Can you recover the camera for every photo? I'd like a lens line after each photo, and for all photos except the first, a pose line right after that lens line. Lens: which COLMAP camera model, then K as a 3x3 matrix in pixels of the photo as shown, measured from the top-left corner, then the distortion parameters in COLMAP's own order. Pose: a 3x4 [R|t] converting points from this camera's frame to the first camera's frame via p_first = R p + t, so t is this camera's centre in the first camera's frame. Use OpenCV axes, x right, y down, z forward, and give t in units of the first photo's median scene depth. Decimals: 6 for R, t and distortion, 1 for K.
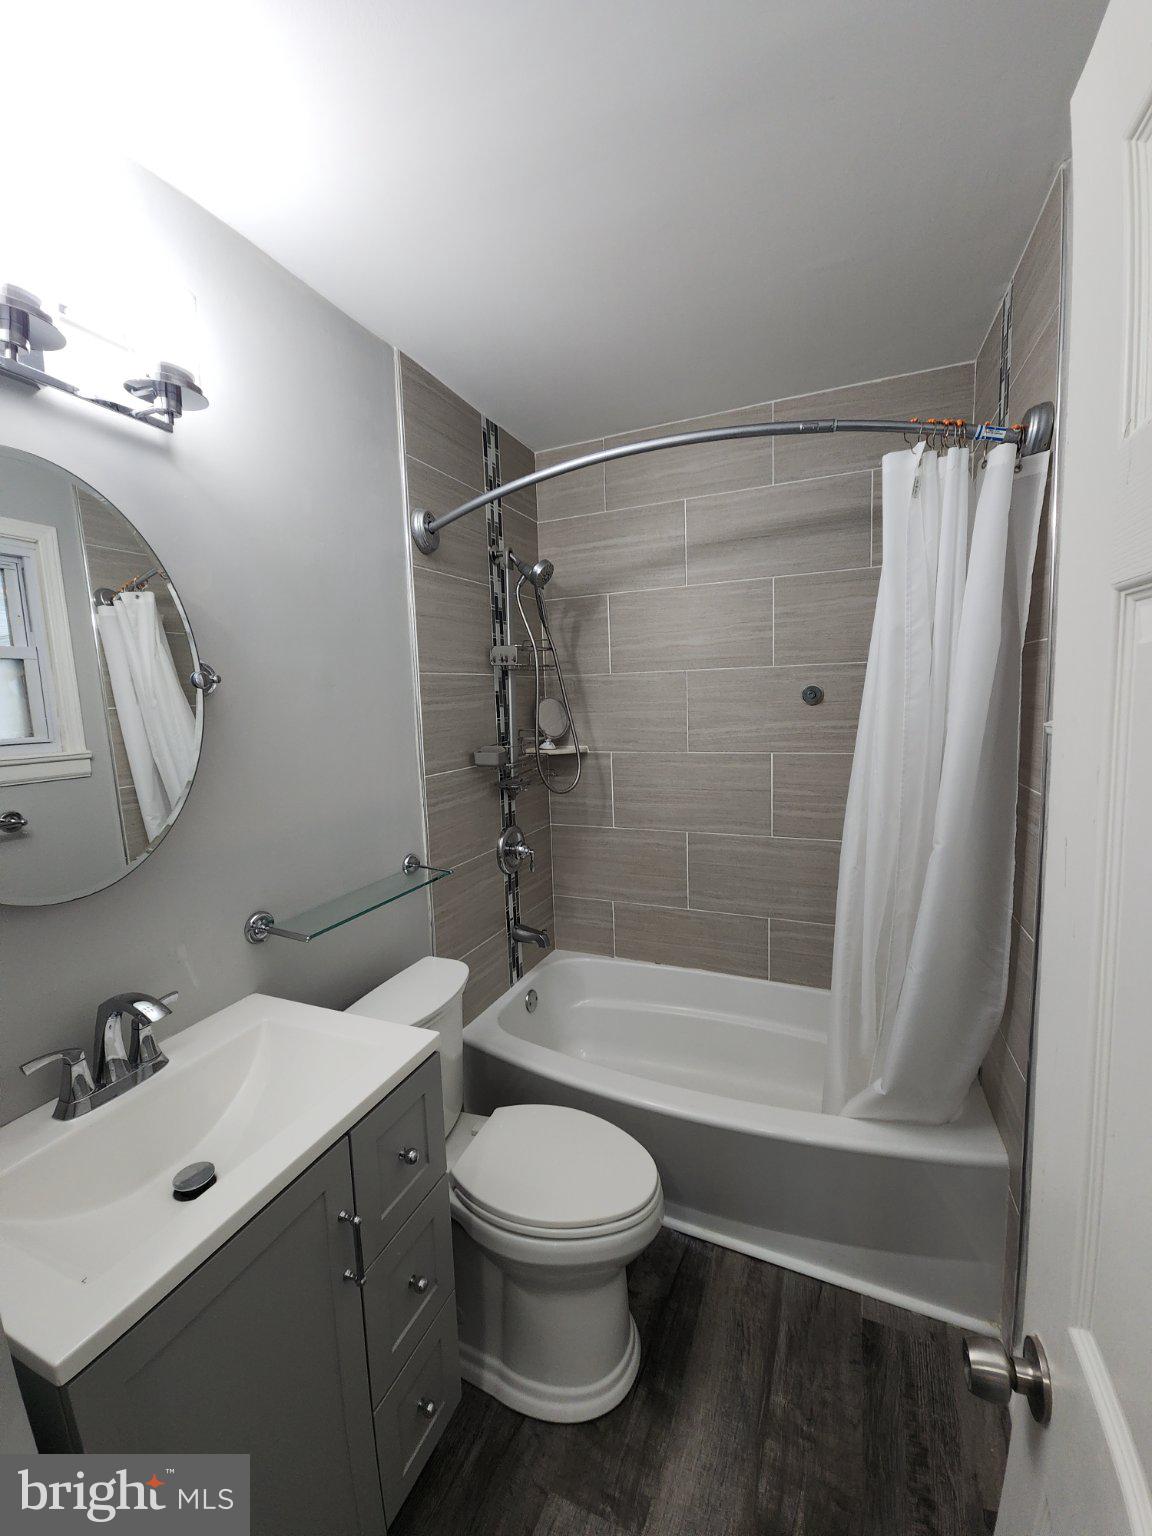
lens RADIAL K [[620.6, 0, 576.7], [0, 620.6, 763.1], [0, 0, 1]] dist [-0.002710, -0.000081]
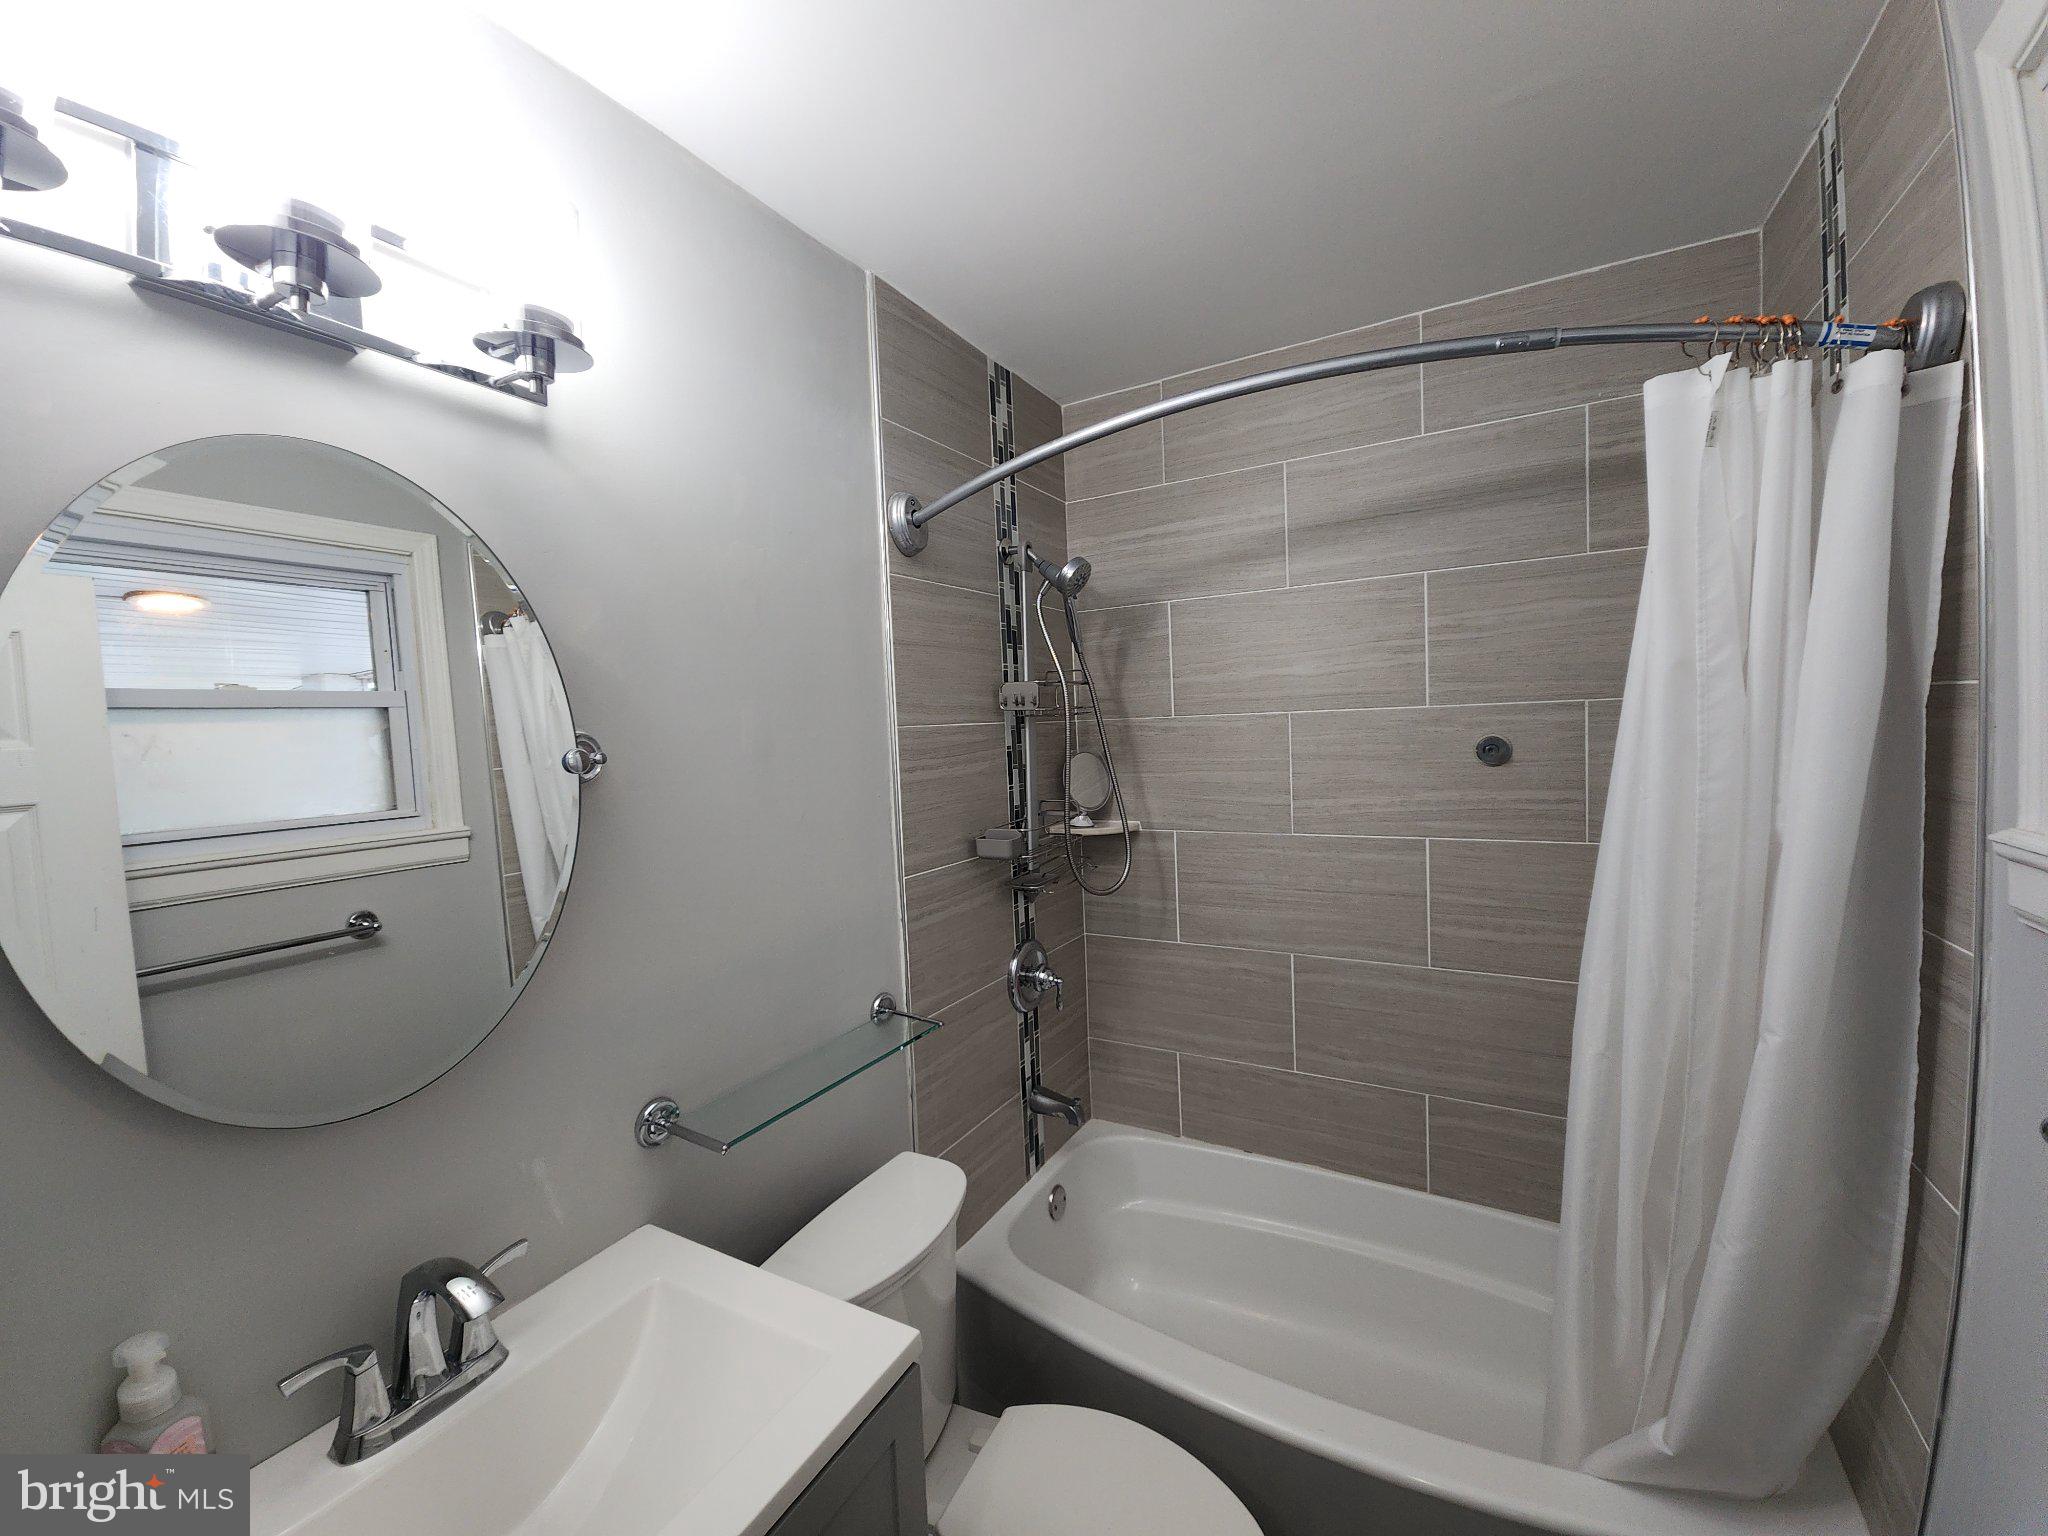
lens RADIAL K [[821.8, 0, 1014.6], [0, 821.8, 766.7], [0, 0, 1]] dist [0.000544, -0.004291]
pose [[0.993428, -0.002763, -0.114429, -0.017514], [-0.003012, 0.998731, -0.050269, -0.048759], [0.114423, 0.050283, 0.992159, 0.096325]]
